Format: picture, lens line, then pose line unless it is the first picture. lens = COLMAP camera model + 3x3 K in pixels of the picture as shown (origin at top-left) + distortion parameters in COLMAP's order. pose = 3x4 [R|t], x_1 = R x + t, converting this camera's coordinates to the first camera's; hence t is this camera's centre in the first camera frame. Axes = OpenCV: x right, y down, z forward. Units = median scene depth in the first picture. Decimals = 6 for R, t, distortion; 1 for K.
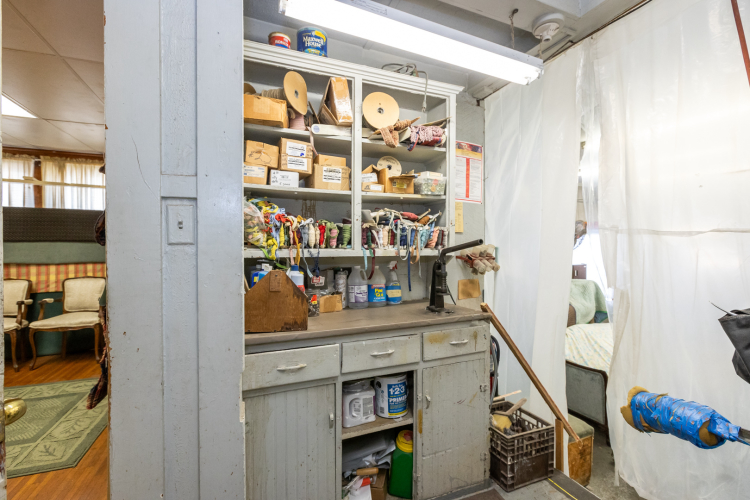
lens RADIAL K [[338.1, 0, 375.0], [0, 338.1, 250.0], [0, 0, 1]] dist [-0.002528, 0.000139]
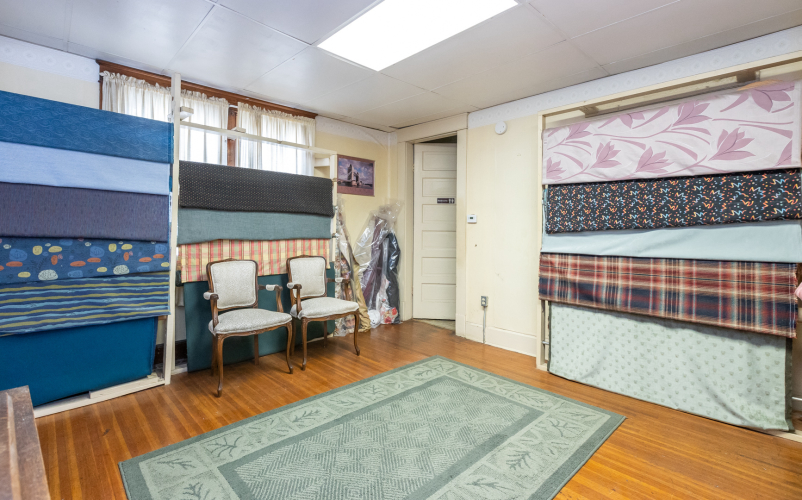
lens RADIAL K [[377.0, 0, 397.8], [0, 377.0, 229.2], [0, 0, 1]] dist [0.000721, 0.000511]
pose [[0.933662, 0.005402, 0.358114, -0.954838], [0.005927, 0.999516, -0.030531, 0.044279], [-0.358106, 0.030628, 0.933179, 0.072708]]
